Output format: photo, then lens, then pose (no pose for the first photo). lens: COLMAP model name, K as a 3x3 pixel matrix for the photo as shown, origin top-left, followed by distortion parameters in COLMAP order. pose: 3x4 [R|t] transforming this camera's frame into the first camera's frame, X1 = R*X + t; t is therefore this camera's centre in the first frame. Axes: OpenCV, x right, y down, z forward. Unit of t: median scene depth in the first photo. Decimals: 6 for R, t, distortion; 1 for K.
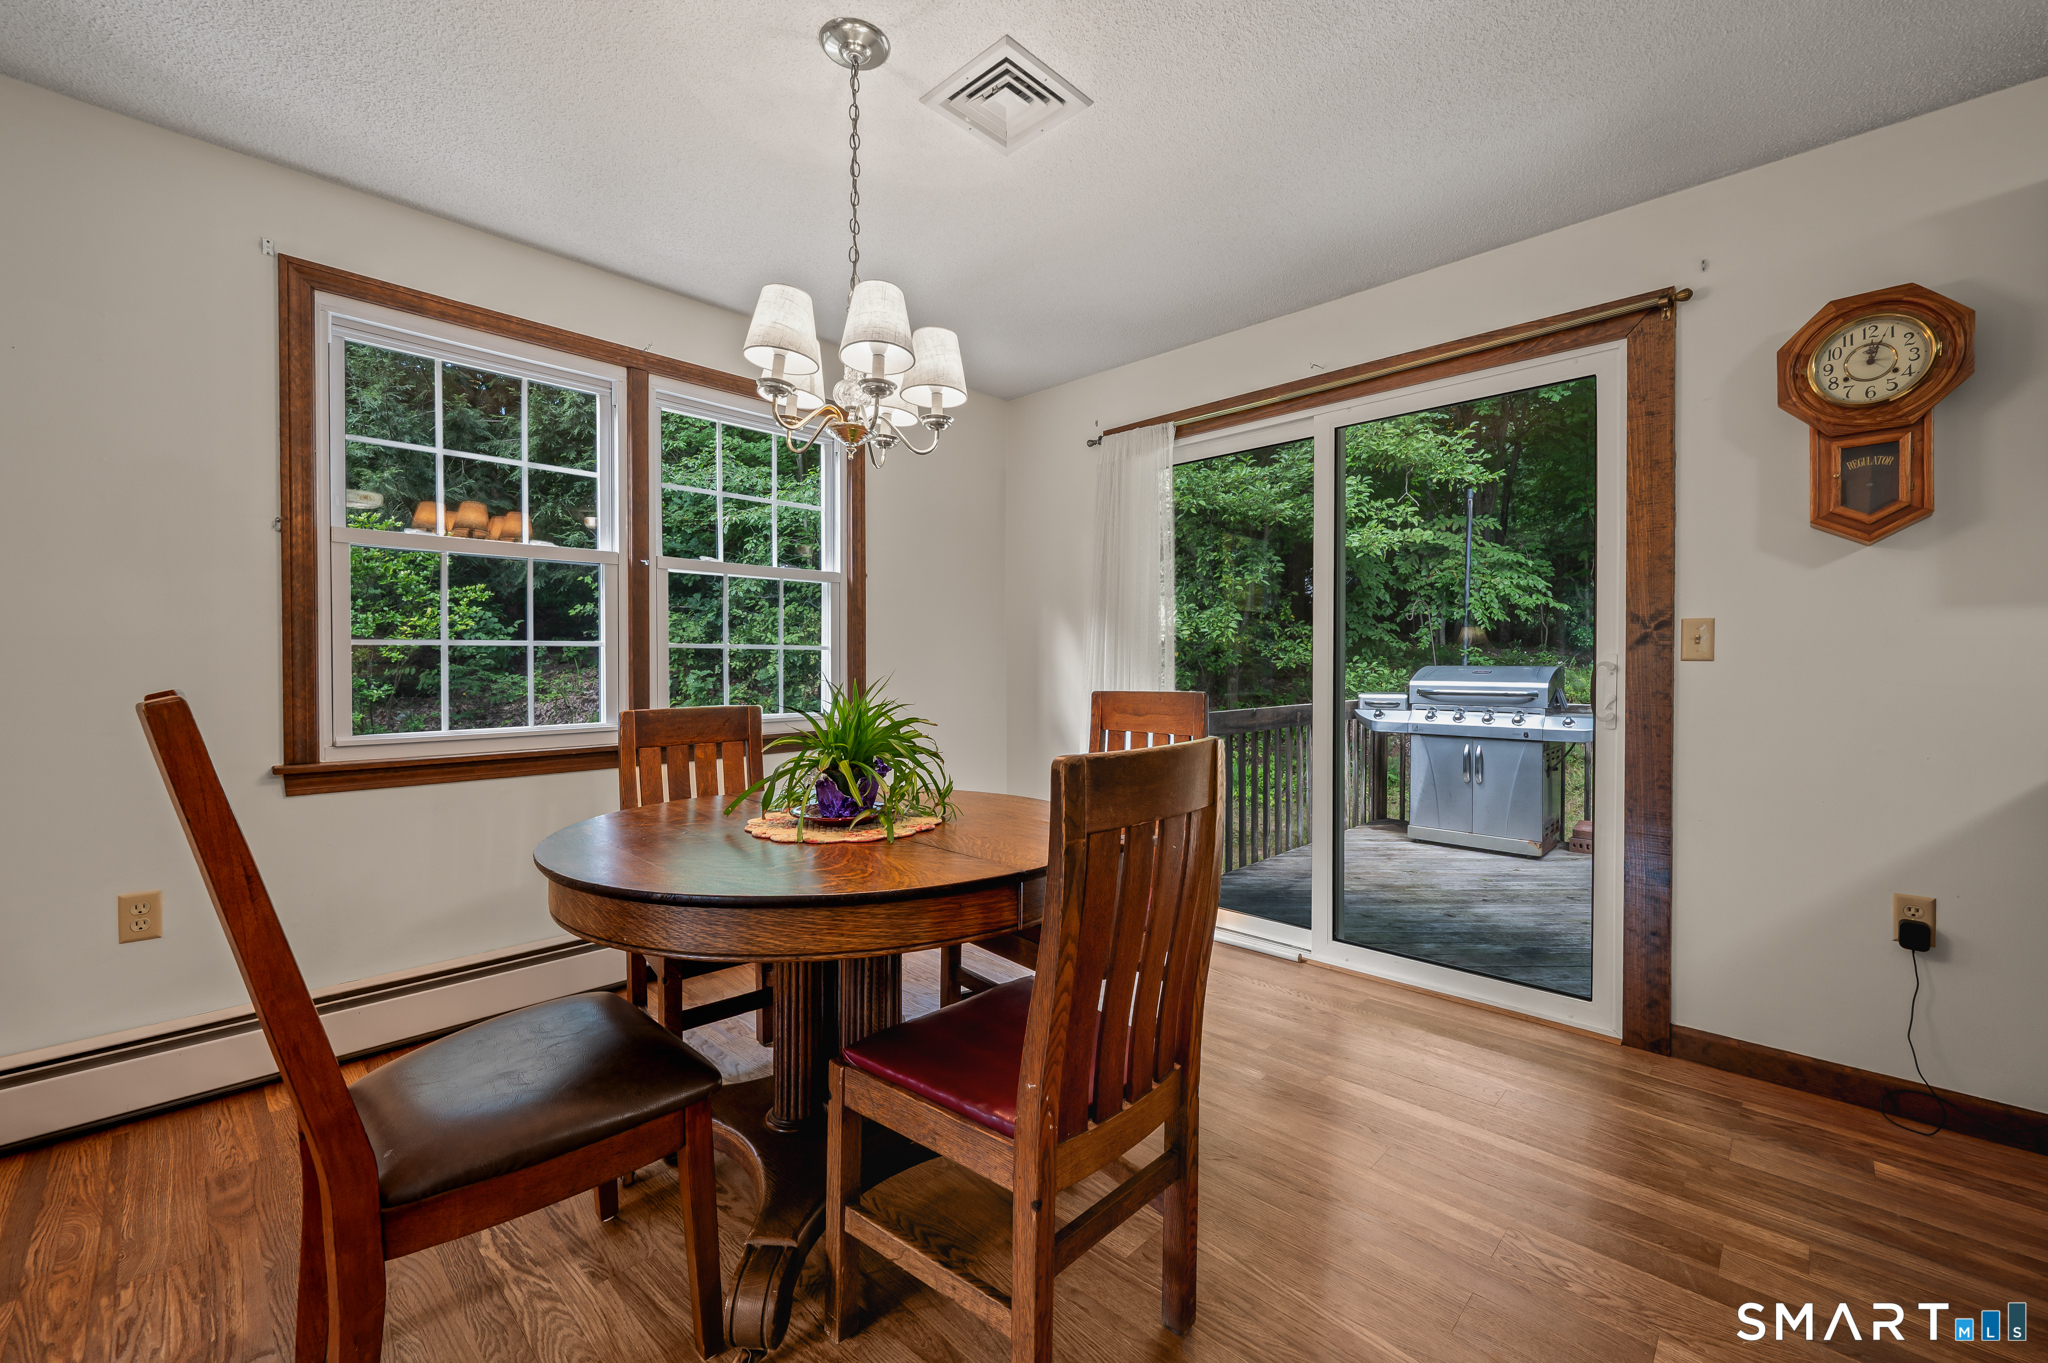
lens RADIAL K [[837.7, 0, 1036.8], [0, 837.7, 678.5], [0, 0, 1]] dist [0.004928, -0.000468]
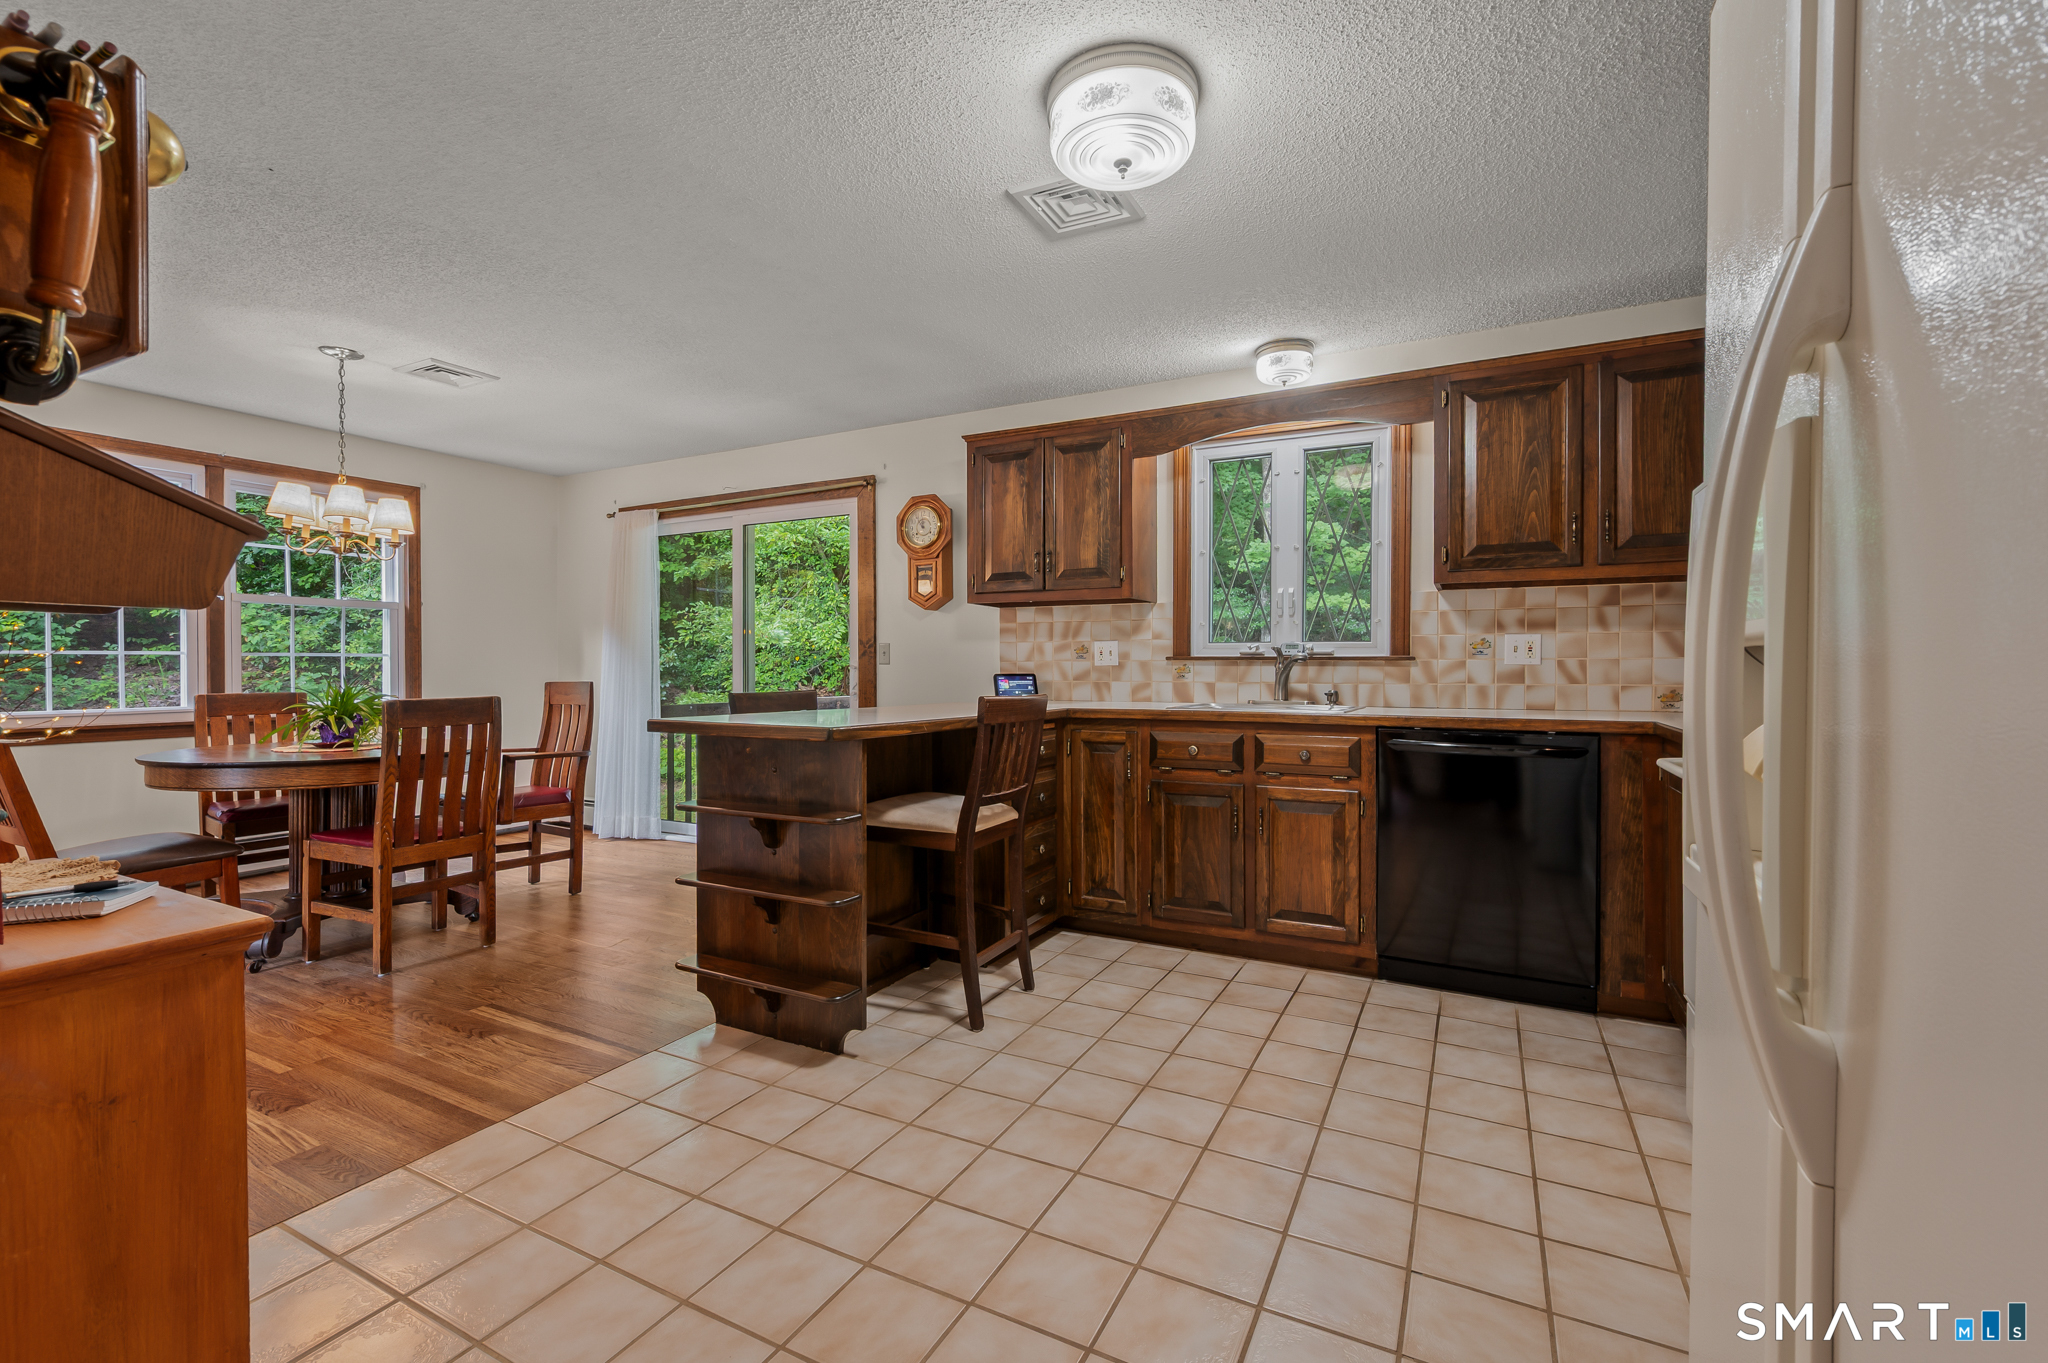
lens RADIAL K [[837.7, 0, 1039.5], [0, 837.7, 670.8], [0, 0, 1]] dist [0.004928, -0.000468]
pose [[0.952391, -0.002698, 0.304868, 0.485398], [0.006723, 0.999904, -0.012152, 0.018124], [-0.304806, 0.013623, 0.952317, -0.904041]]
